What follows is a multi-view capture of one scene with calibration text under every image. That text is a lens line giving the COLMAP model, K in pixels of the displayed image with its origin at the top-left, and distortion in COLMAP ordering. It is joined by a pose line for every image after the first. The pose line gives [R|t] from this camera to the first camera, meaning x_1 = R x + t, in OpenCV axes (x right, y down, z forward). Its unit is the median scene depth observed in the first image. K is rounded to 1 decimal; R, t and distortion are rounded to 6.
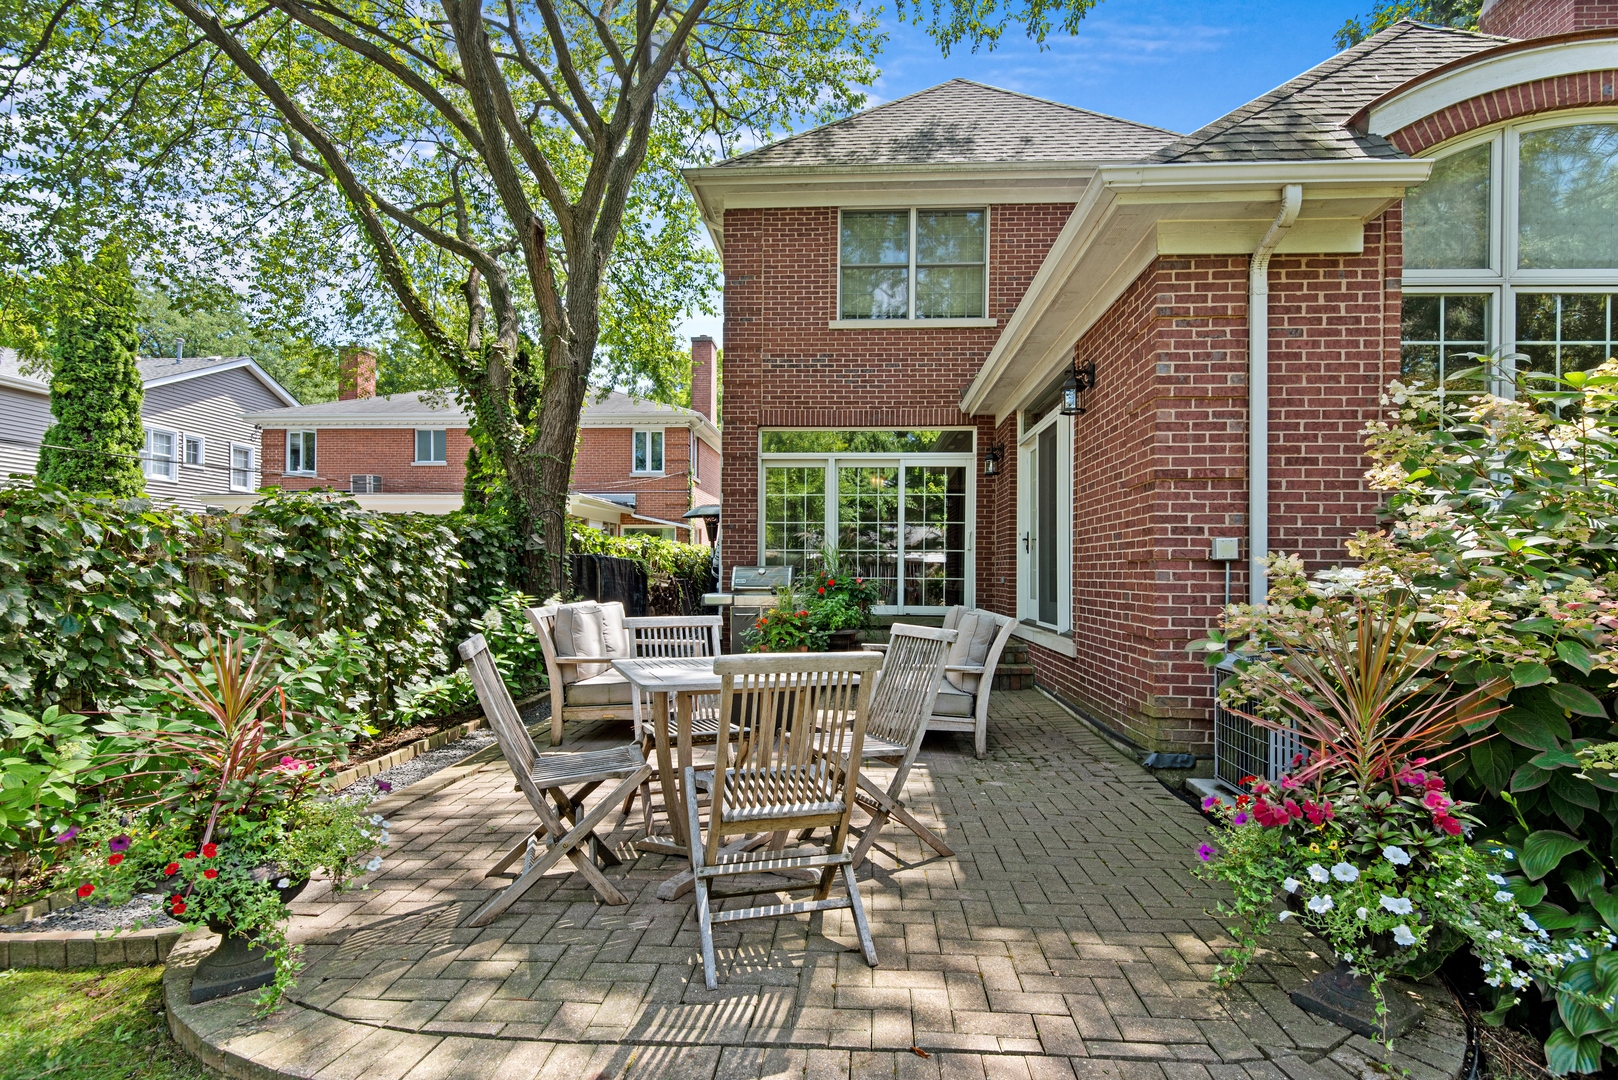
lens RADIAL K [[794.7, 0, 818.2], [0, 794.7, 579.3], [0, 0, 1]] dist [0.006742, -0.002624]
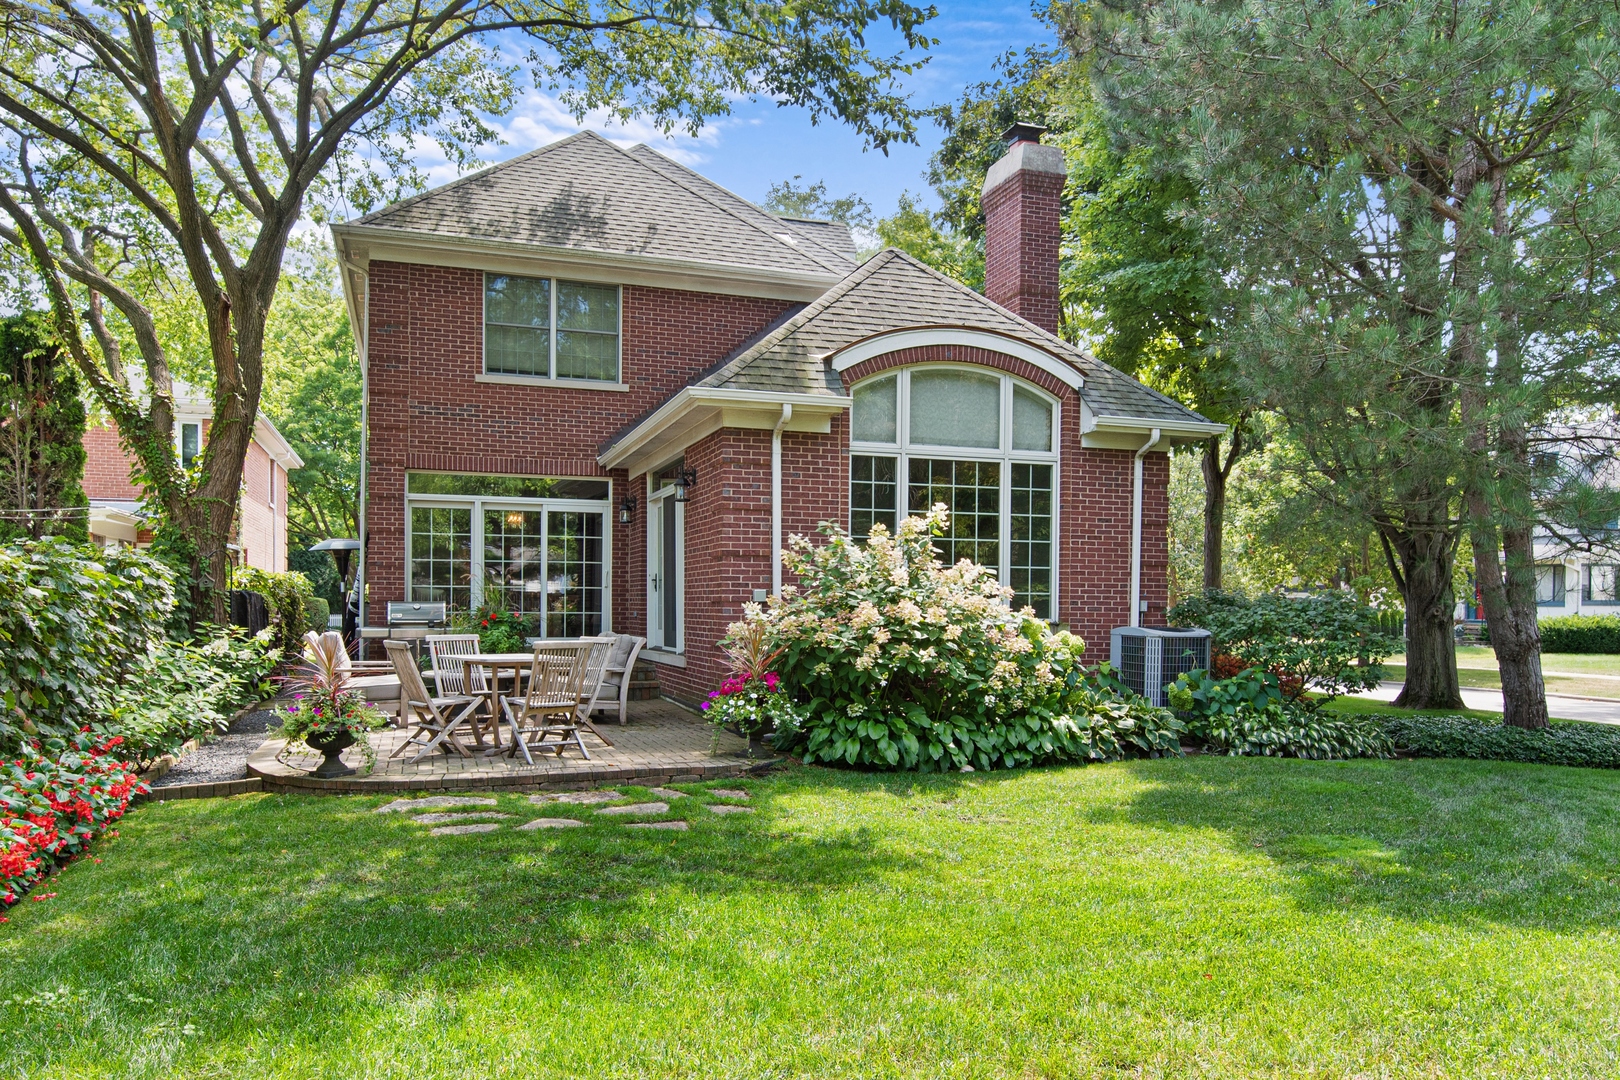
lens RADIAL K [[1174.0, 0, 829.8], [0, 1174.0, 627.9], [0, 0, 1]] dist [0.011068, -0.000215]
pose [[0.923411, -0.007624, 0.383737, -0.204495], [0.002816, 0.999910, 0.013089, -0.000149], [-0.383803, -0.011006, 0.923349, -0.864314]]
